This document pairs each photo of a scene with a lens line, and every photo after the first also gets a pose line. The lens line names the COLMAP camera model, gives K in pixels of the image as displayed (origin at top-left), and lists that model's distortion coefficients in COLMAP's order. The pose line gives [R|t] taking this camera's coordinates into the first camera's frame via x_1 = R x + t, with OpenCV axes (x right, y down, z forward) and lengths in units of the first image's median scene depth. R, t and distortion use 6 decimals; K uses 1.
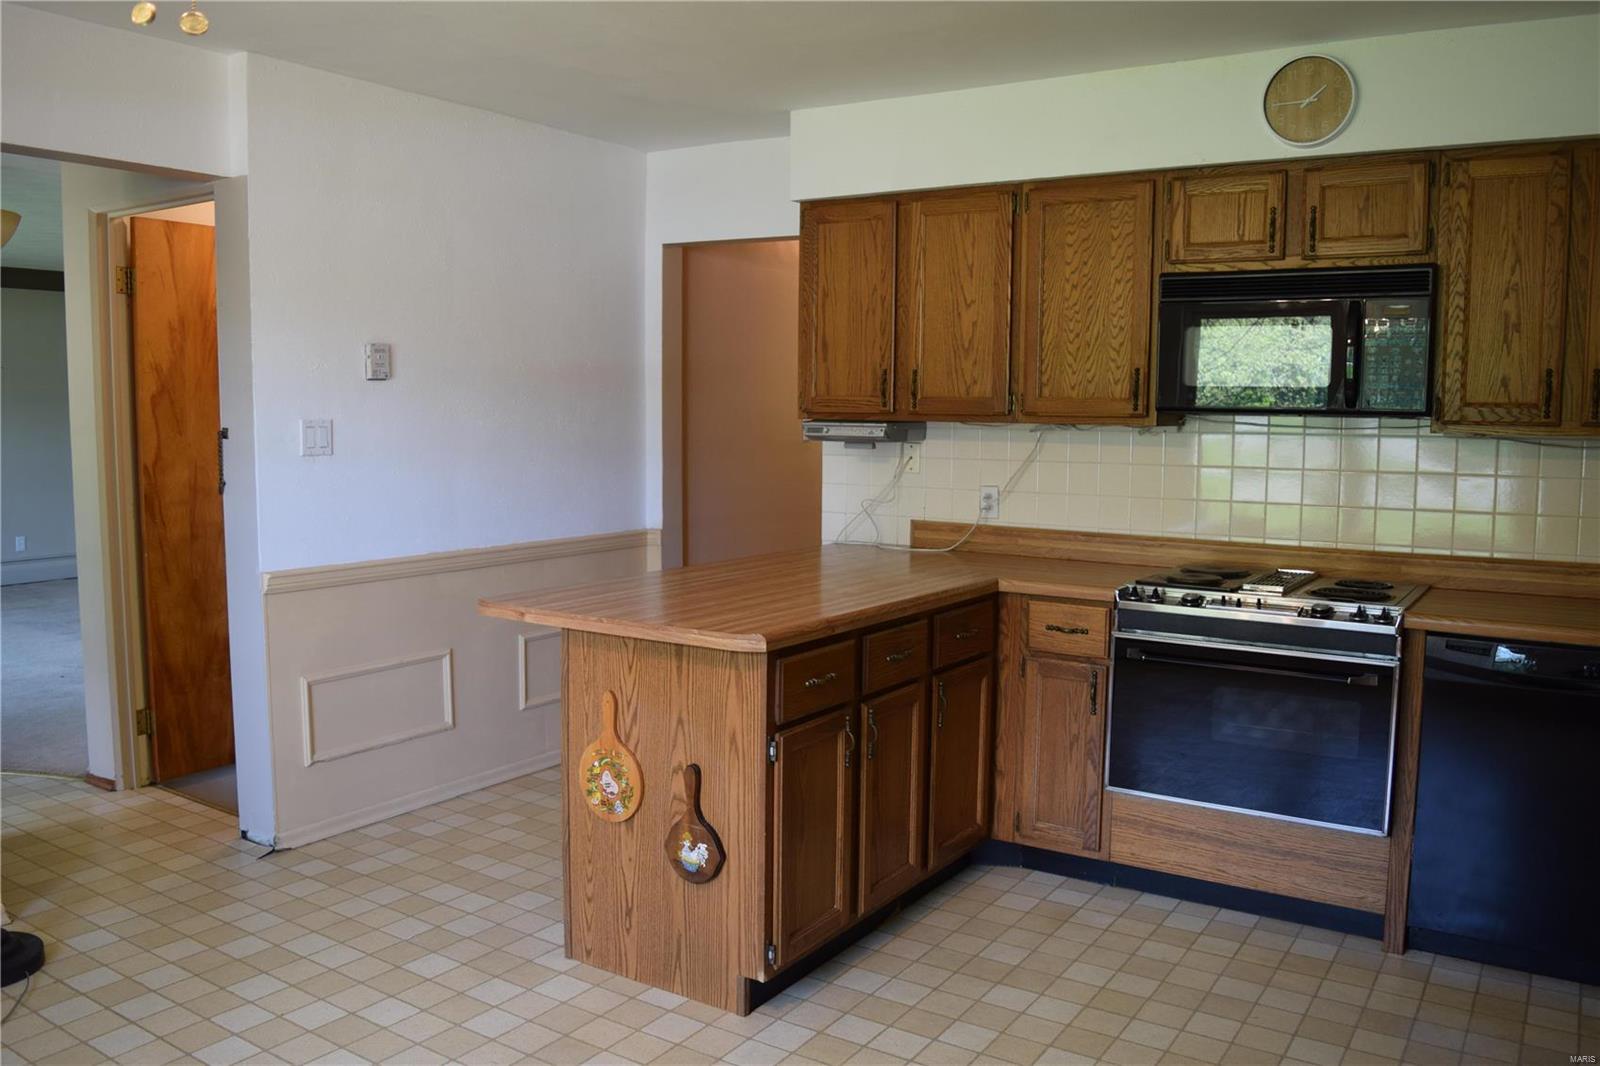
lens RADIAL K [[1262.9, 0, 794.8], [0, 1262.9, 537.9], [0, 0, 1]] dist [-0.098084, 0.024776]
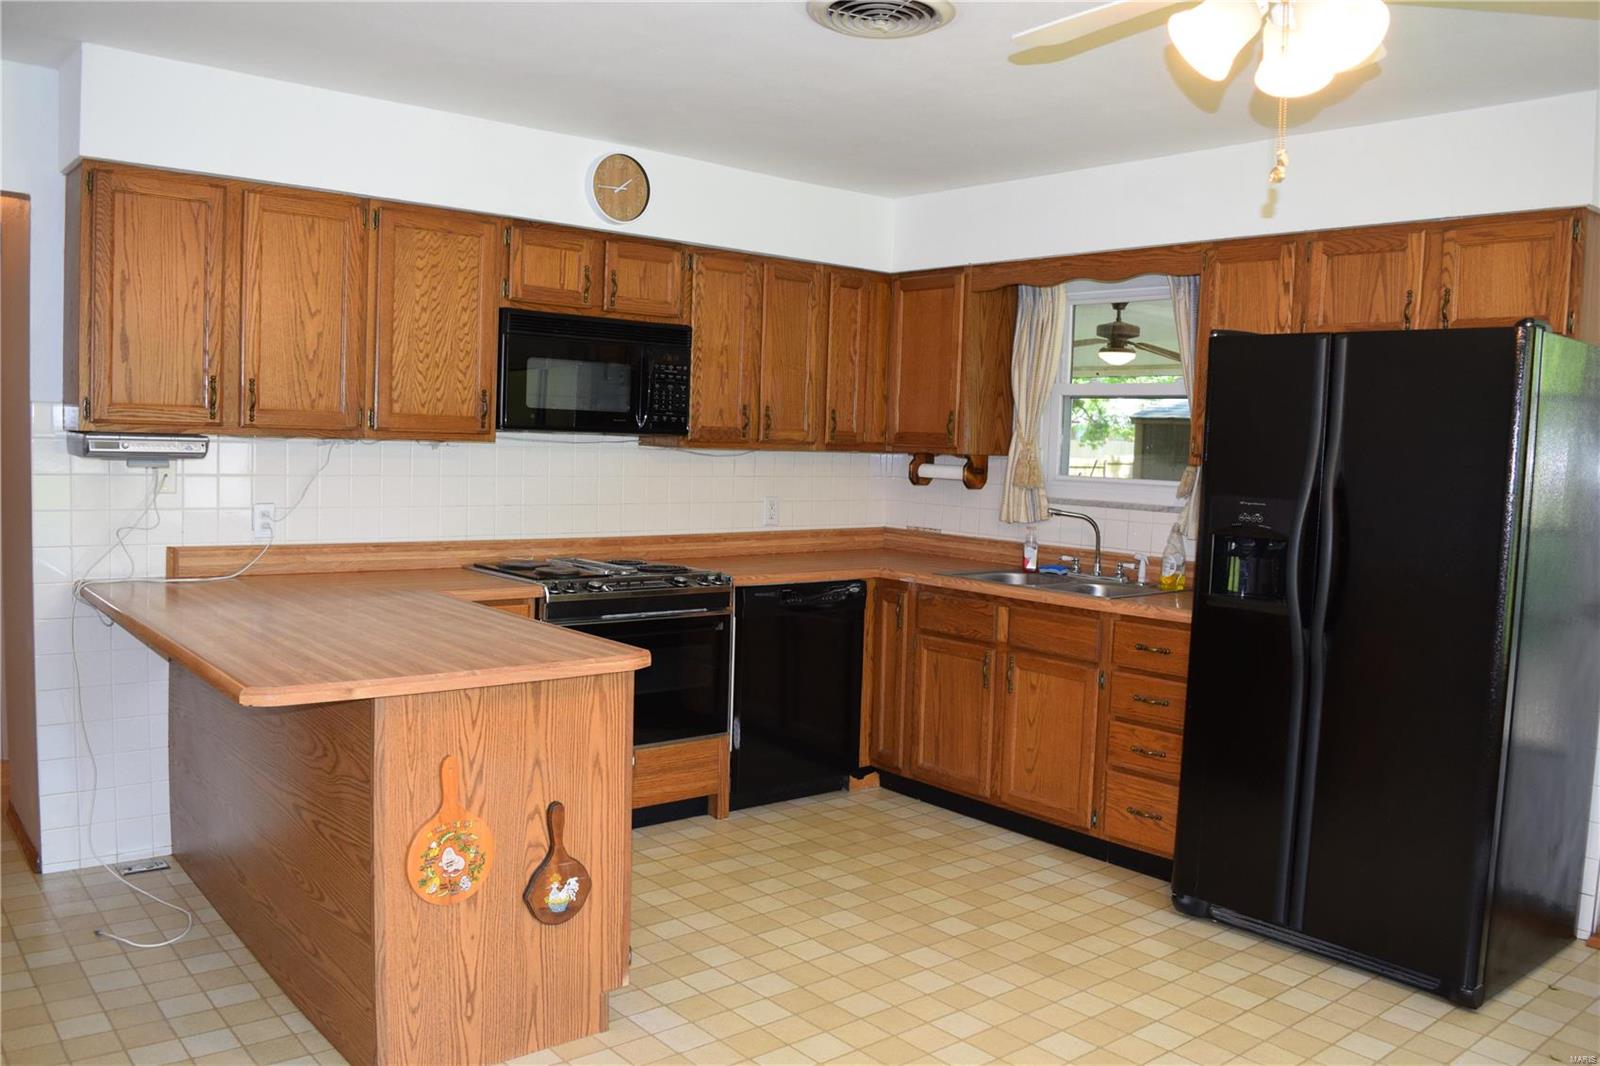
lens RADIAL K [[1262.9, 0, 802.9], [0, 1262.9, 532.2], [0, 0, 1]] dist [-0.098084, 0.024776]
pose [[0.288405, -0.070060, 0.954942, -0.808488], [0.064375, 0.996482, 0.053665, -0.057144], [-0.955342, 0.045997, 0.291900, 0.459322]]
